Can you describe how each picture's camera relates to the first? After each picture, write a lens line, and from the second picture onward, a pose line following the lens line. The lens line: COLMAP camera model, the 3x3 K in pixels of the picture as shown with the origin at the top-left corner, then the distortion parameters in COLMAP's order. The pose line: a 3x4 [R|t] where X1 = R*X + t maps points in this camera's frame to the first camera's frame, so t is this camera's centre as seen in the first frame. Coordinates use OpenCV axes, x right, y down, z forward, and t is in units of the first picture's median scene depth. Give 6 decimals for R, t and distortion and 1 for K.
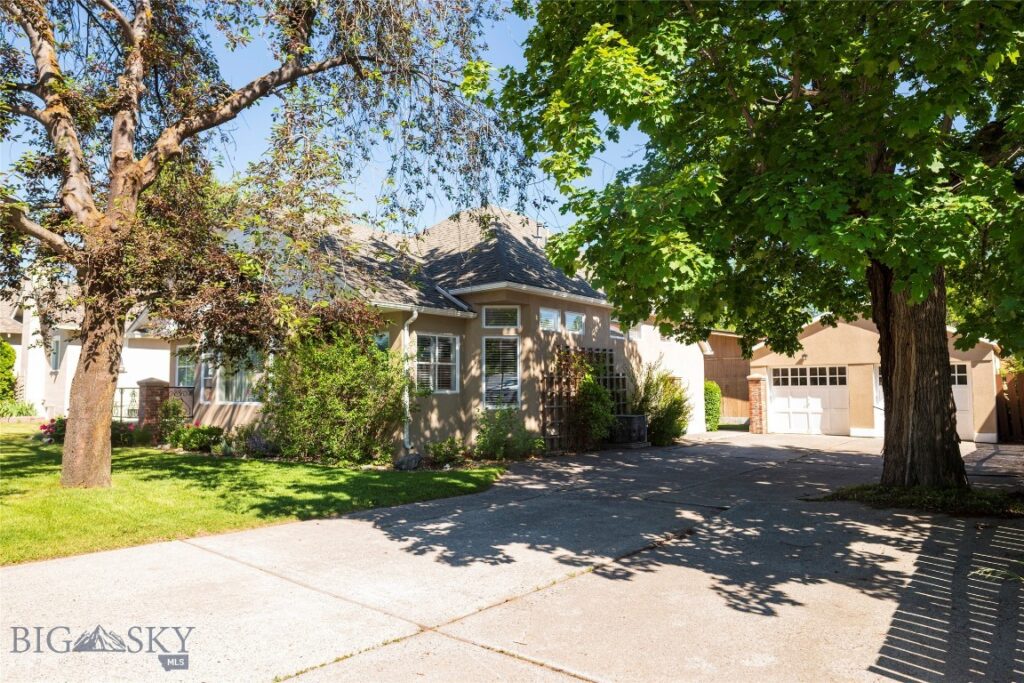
lens RADIAL K [[606.8, 0, 517.0], [0, 606.8, 342.3], [0, 0, 1]] dist [-0.024336, -0.000912]
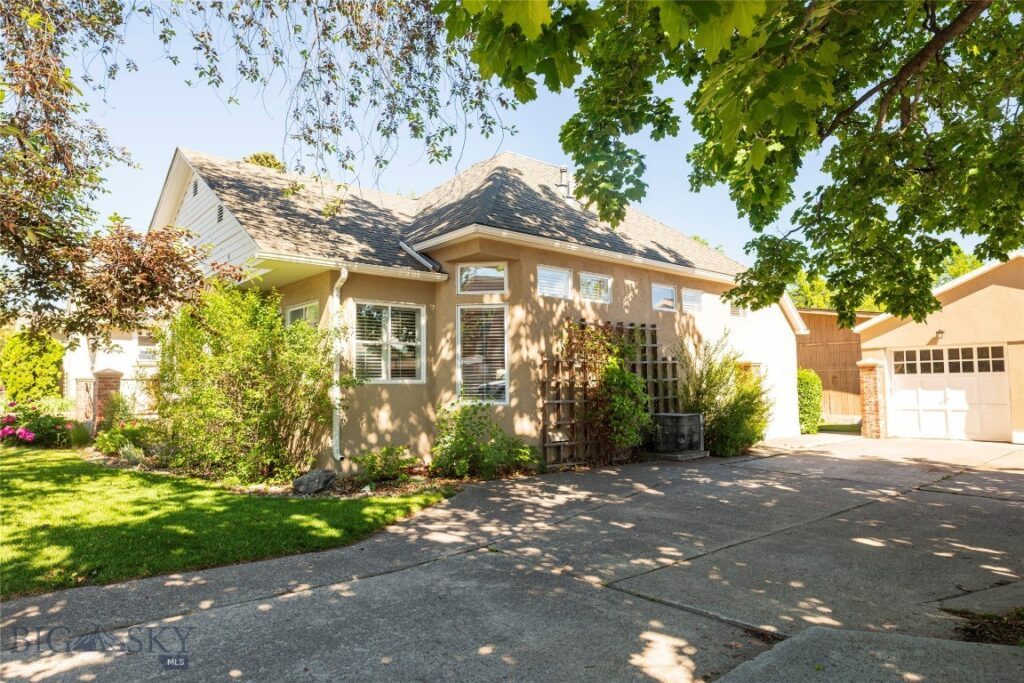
lens RADIAL K [[606.8, 0, 504.0], [0, 606.8, 343.0], [0, 0, 1]] dist [-0.024336, -0.000912]
pose [[0.983769, -0.018112, -0.178525, 0.124817], [0.019271, 0.999803, 0.004757, 0.031507], [0.178404, -0.008120, 0.983924, 0.278919]]
